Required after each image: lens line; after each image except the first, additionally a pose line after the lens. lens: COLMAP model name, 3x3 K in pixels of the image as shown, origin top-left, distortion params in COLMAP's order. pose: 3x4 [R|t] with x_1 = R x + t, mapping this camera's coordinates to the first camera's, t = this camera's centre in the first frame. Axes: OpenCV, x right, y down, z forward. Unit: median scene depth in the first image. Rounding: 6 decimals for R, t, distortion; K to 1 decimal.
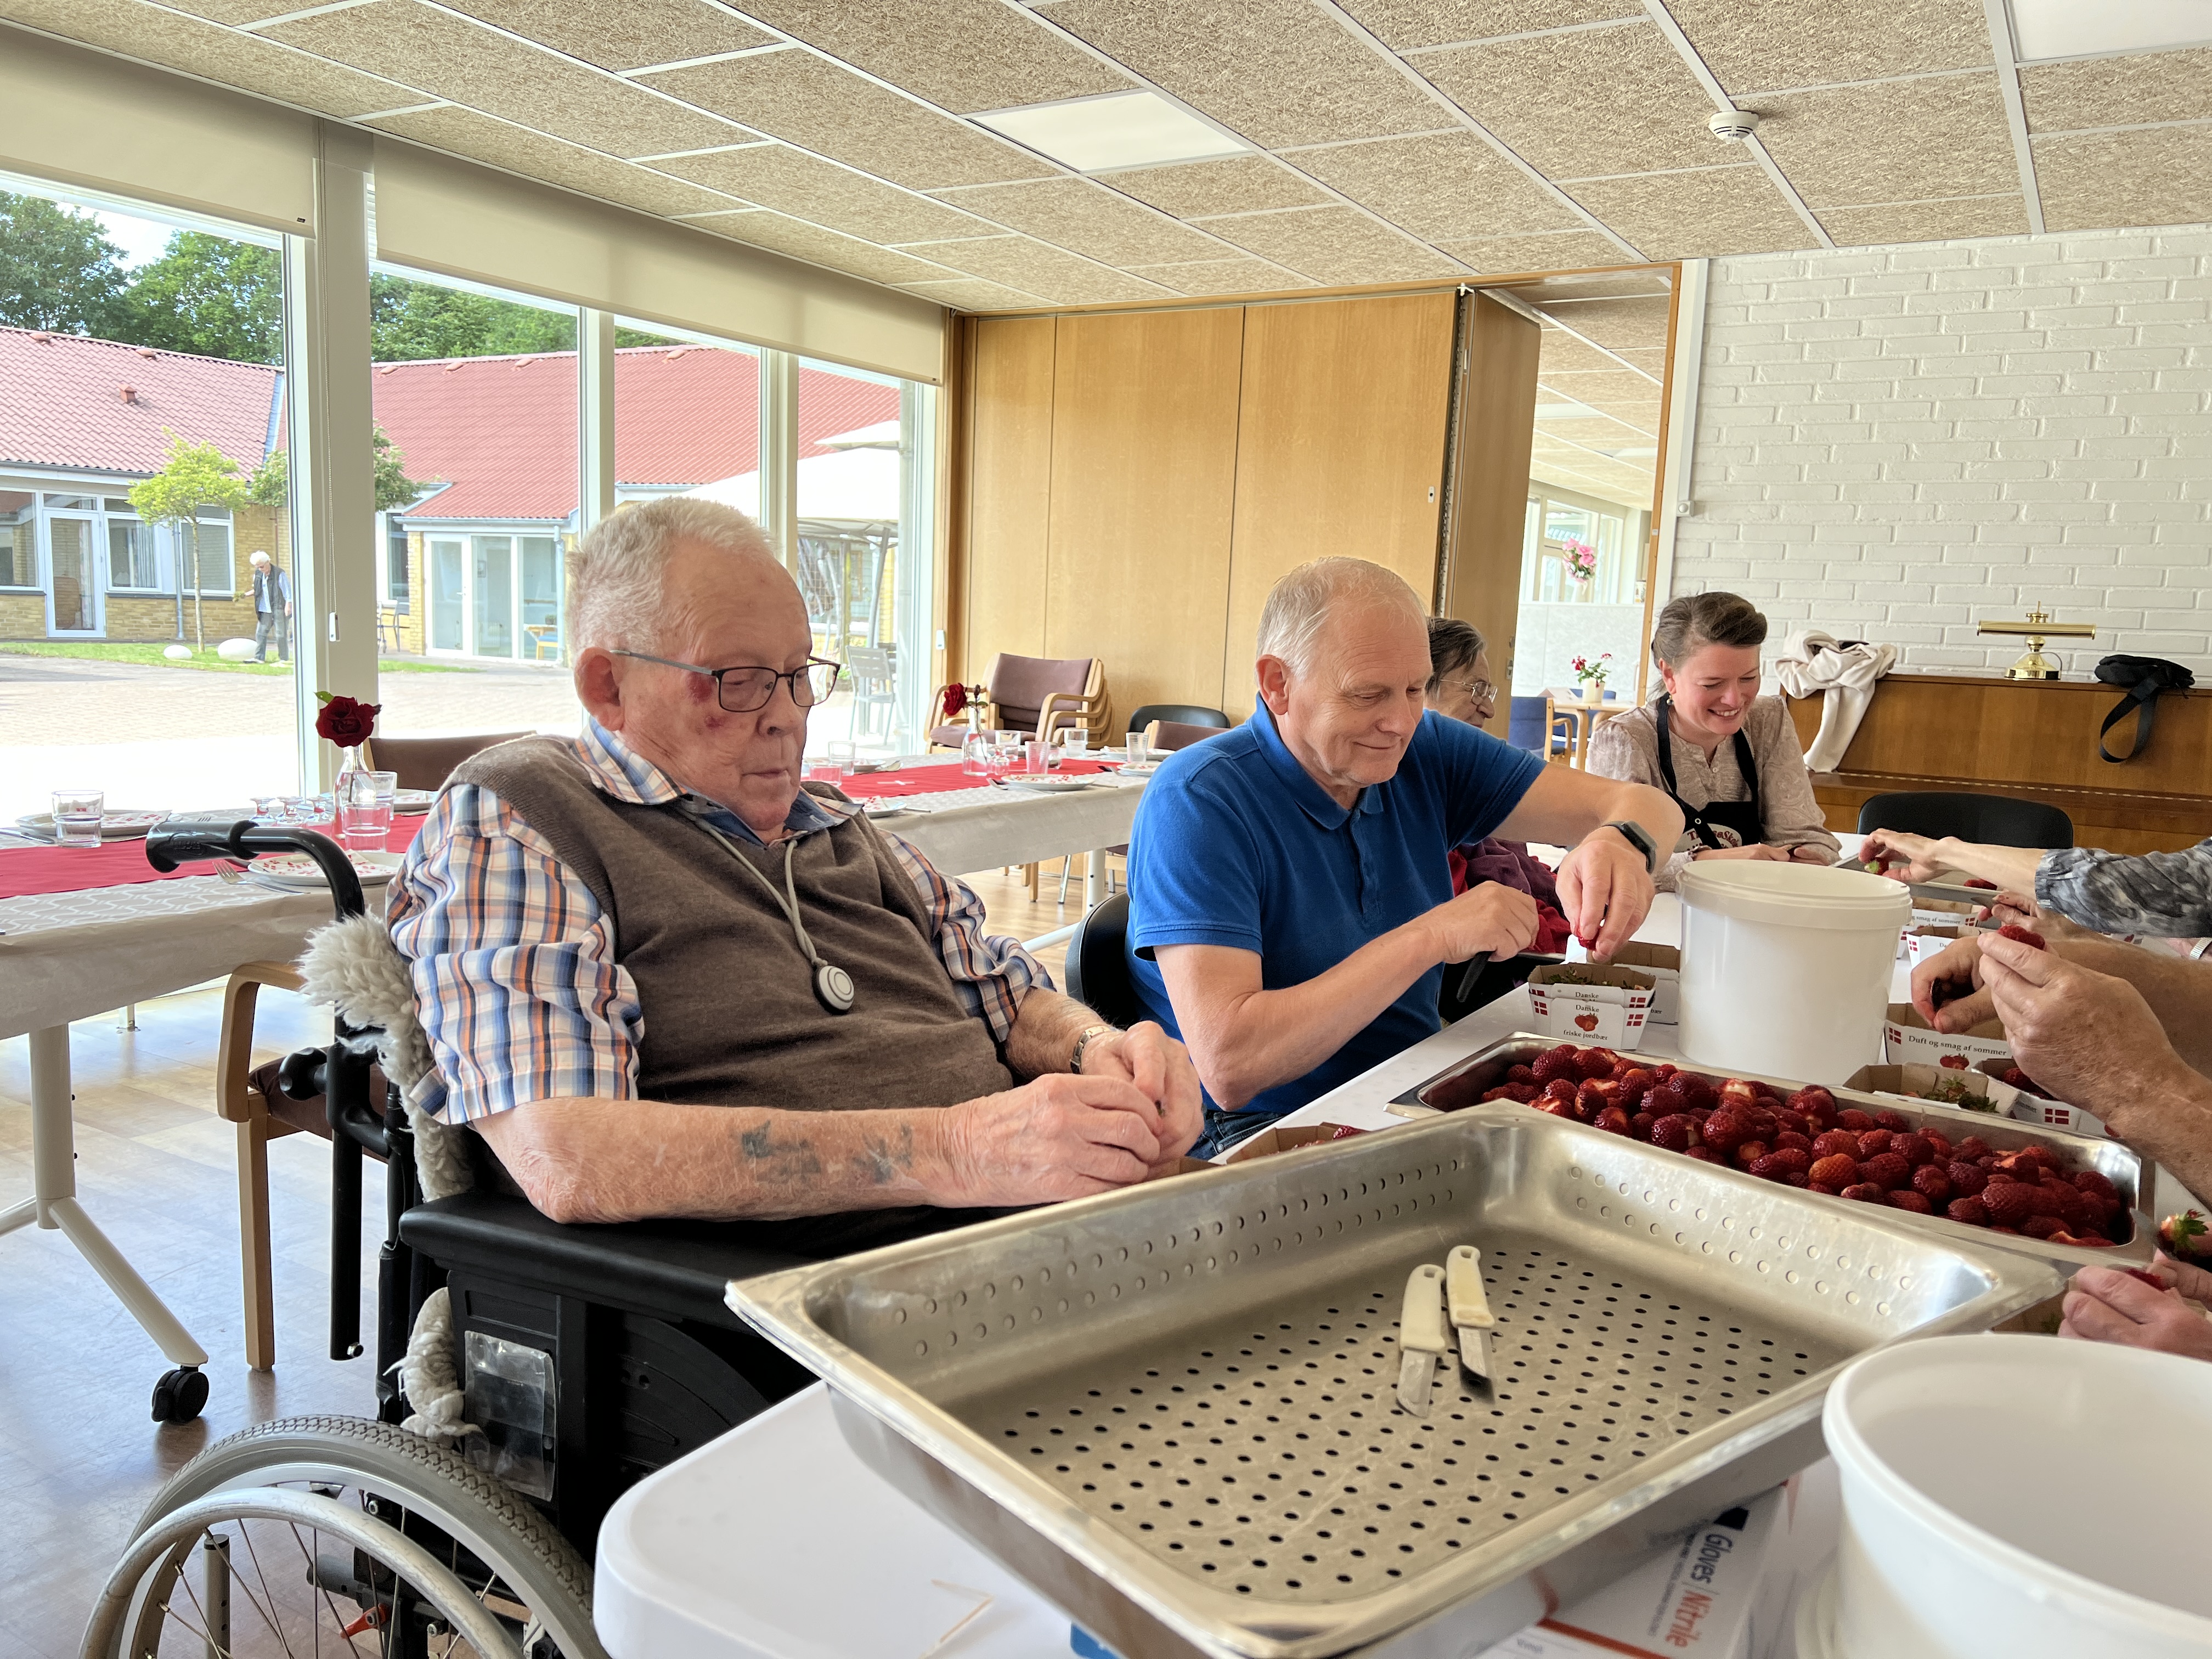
lens RADIAL K [[1672.7, 0, 1119.3], [0, 1672.7, 830.2], [0, 0, 1]] dist [0.020364, -0.019724]
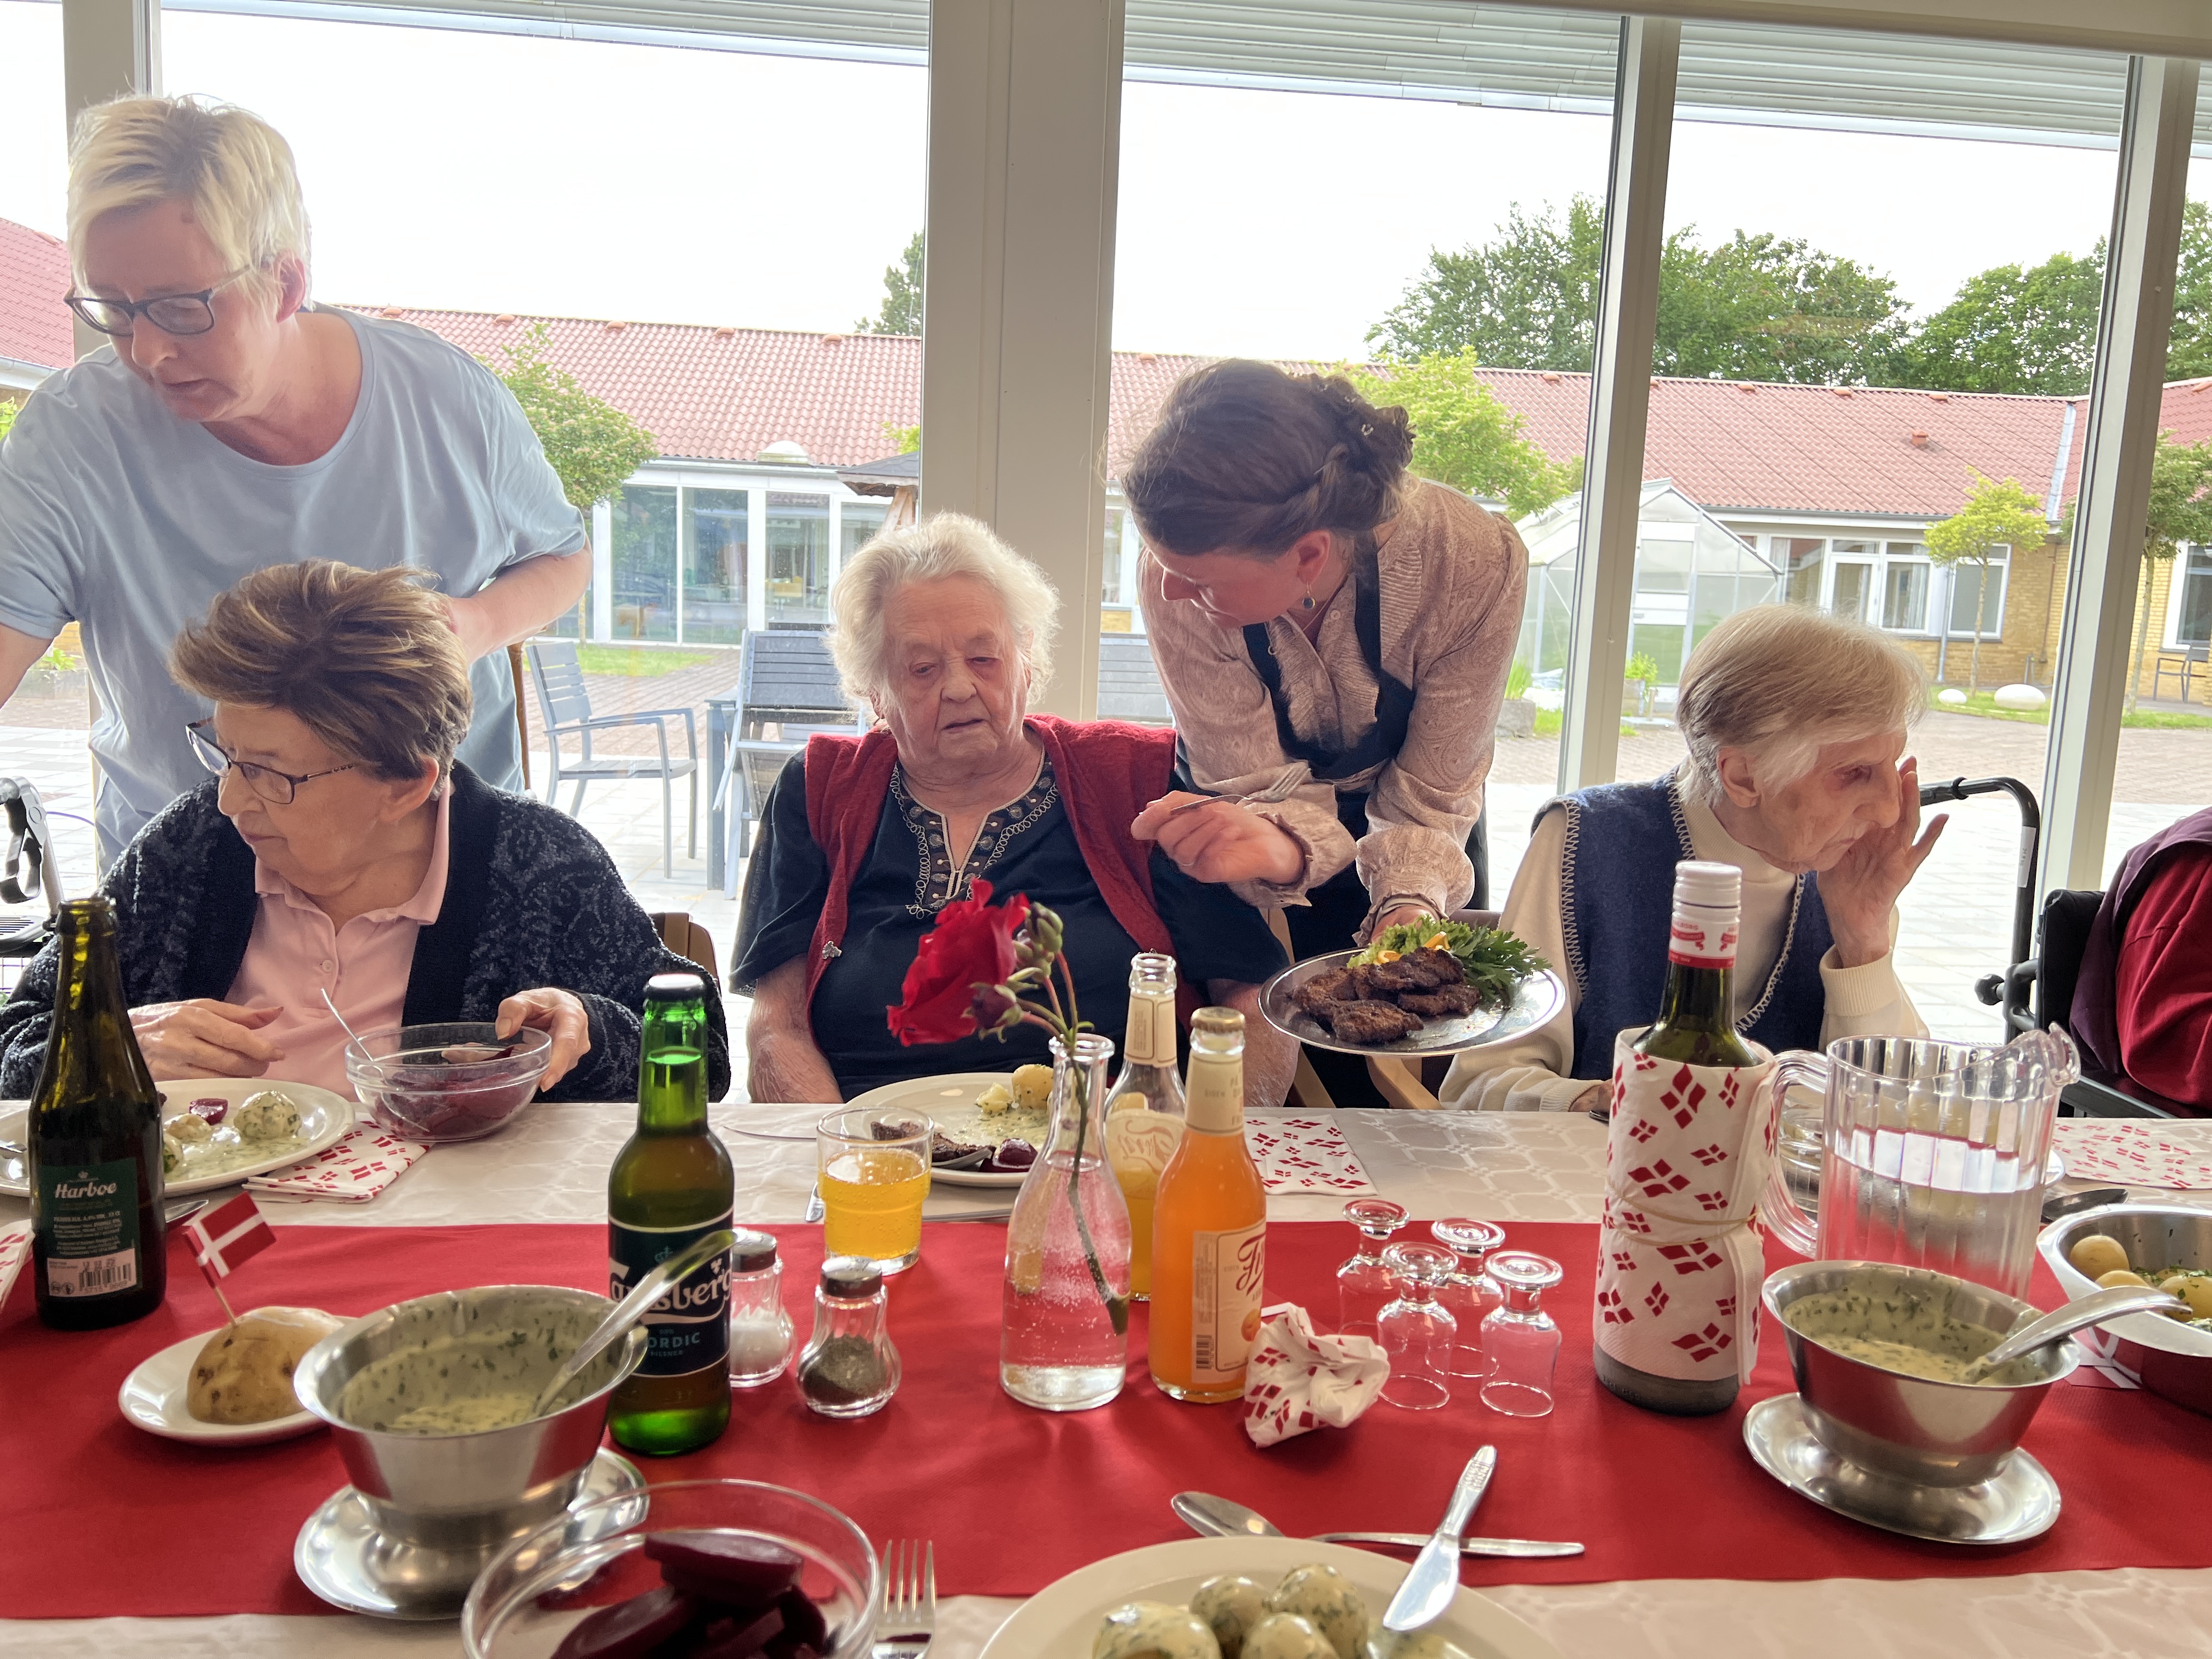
lens RADIAL K [[1672.7, 0, 1103.5], [0, 1672.7, 822.0], [0, 0, 1]] dist [0.020364, -0.019724]
pose [[0.587378, 0.098712, -0.803270, -0.051330], [-0.121040, 0.992085, 0.033406, -0.005841], [0.800210, 0.077606, 0.594677, 0.029515]]
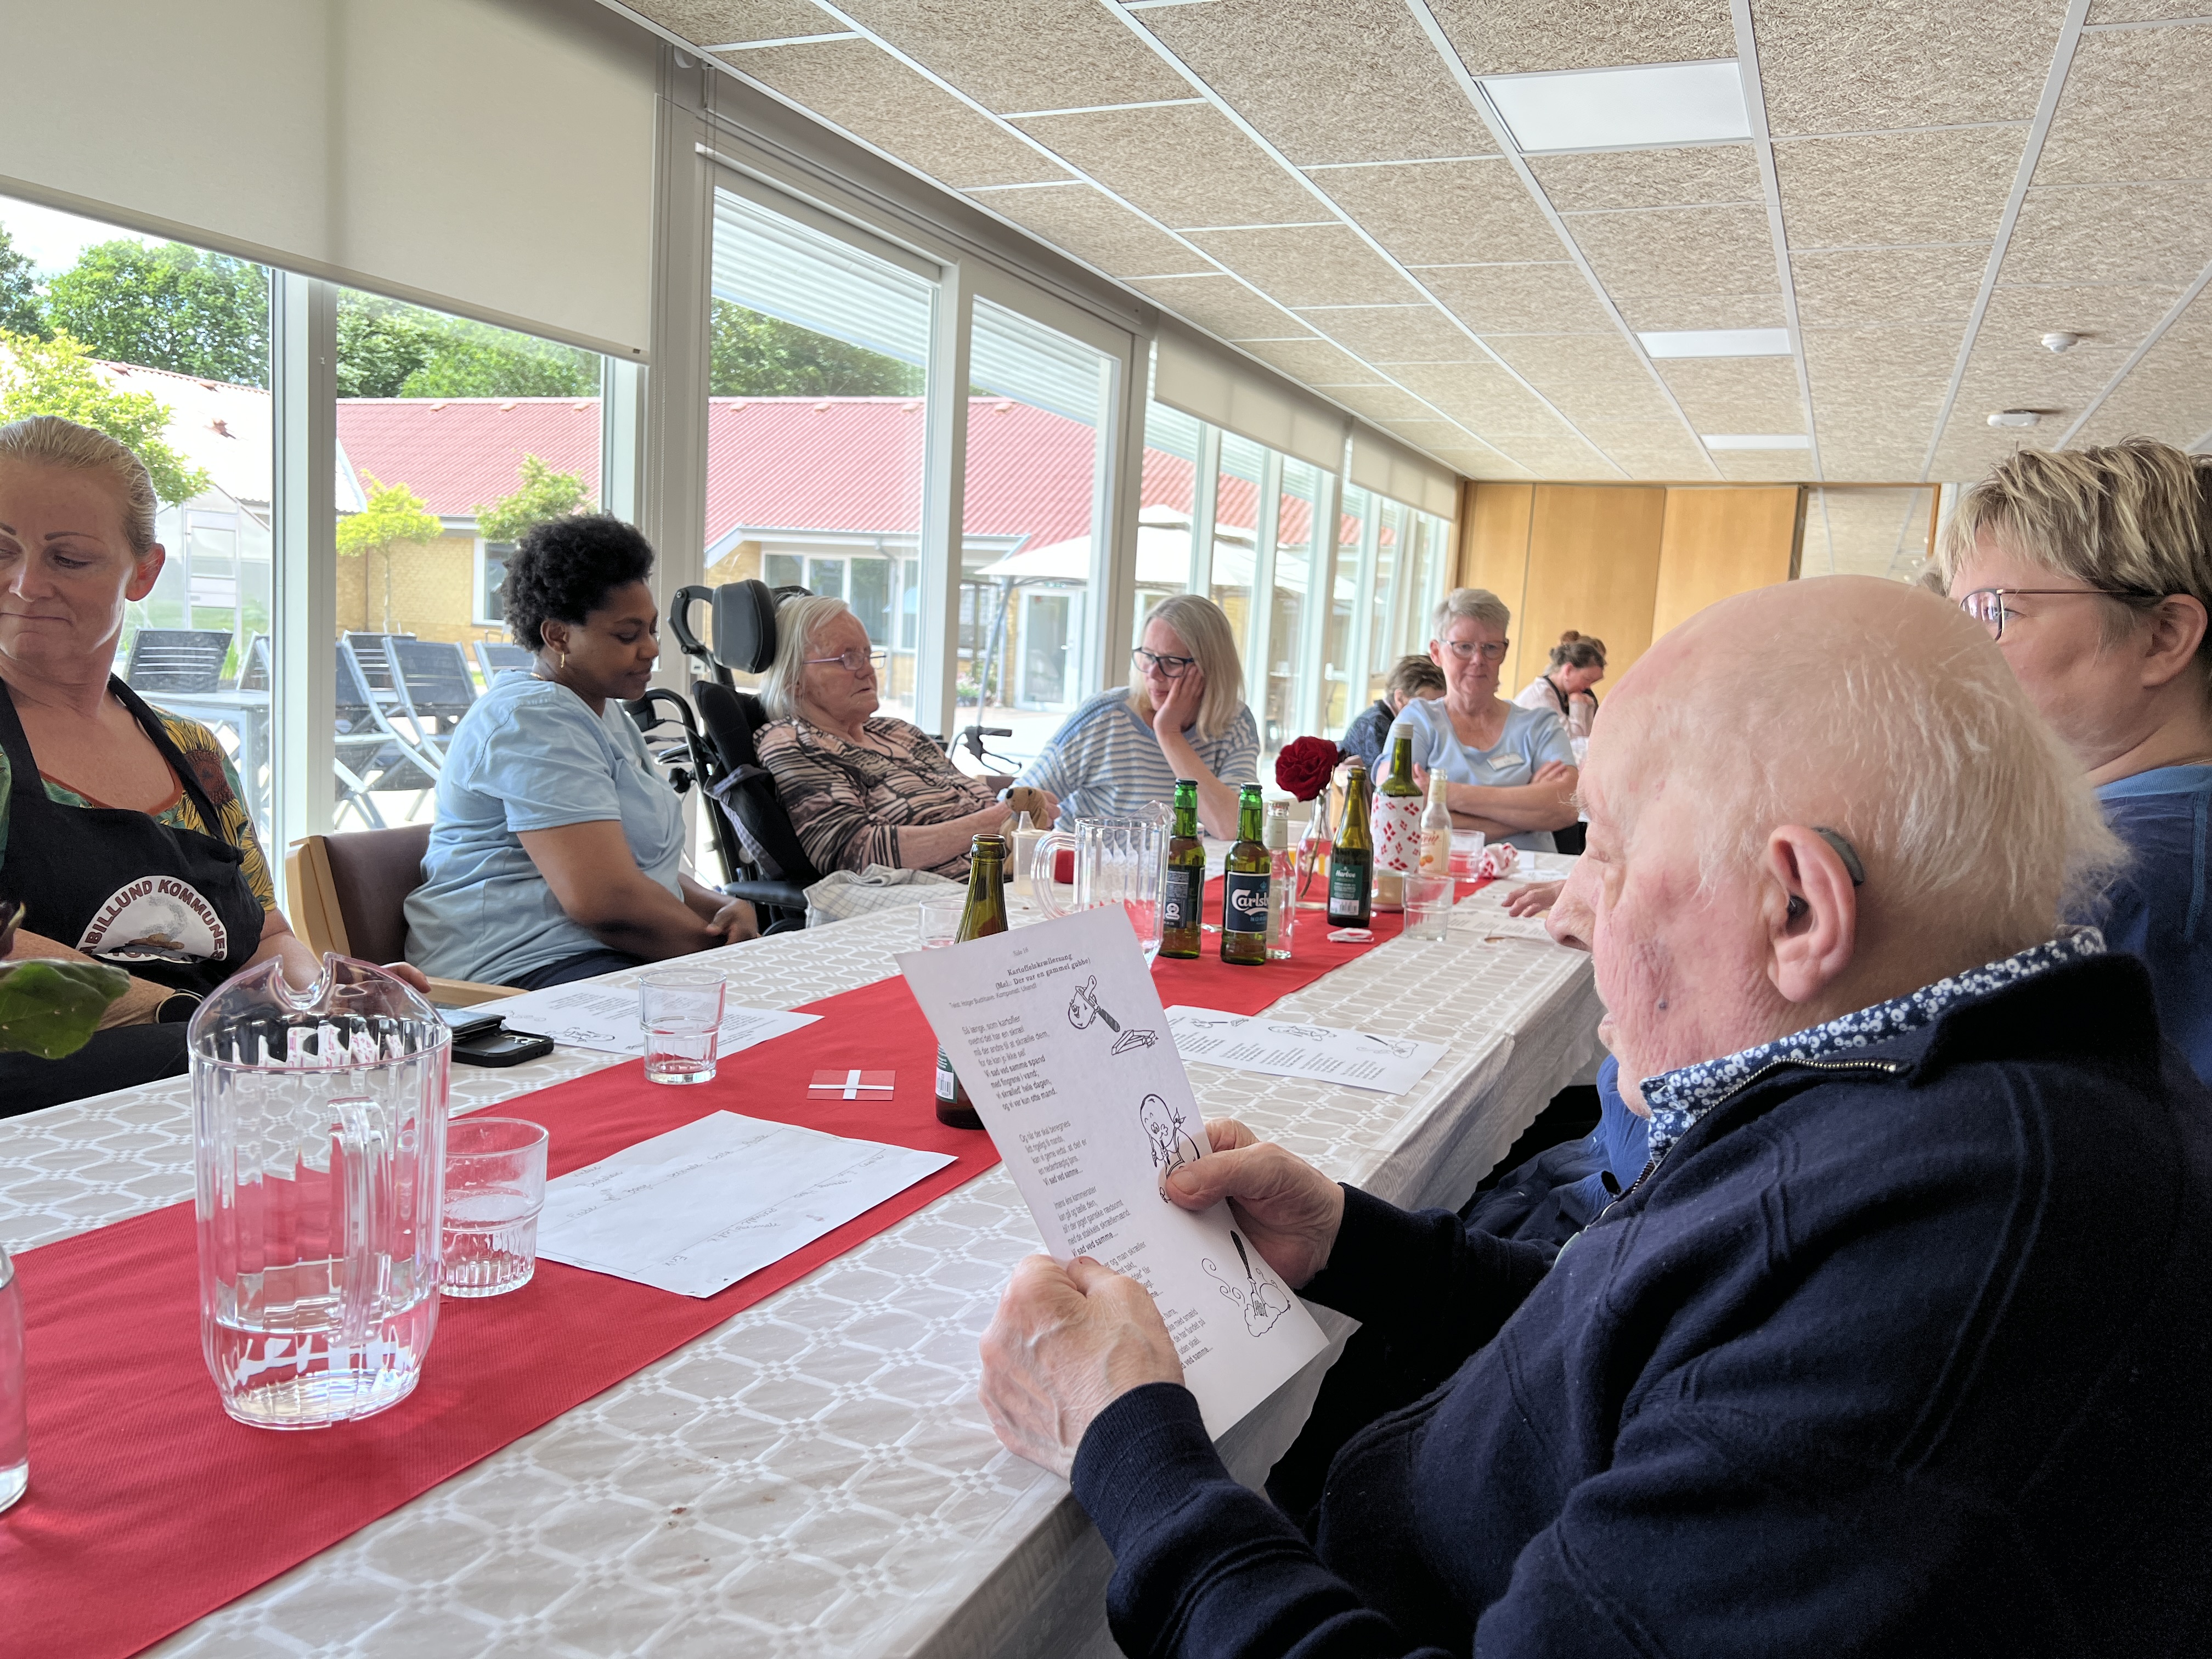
lens RADIAL K [[1672.7, 0, 1118.4], [0, 1672.7, 845.2], [0, 0, 1]] dist [0.020364, -0.019724]
pose [[0.992885, 0.001860, 0.119061, -0.166062], [-0.001275, 0.999987, -0.004990, 0.016292], [-0.119069, 0.004803, 0.992874, -0.157701]]
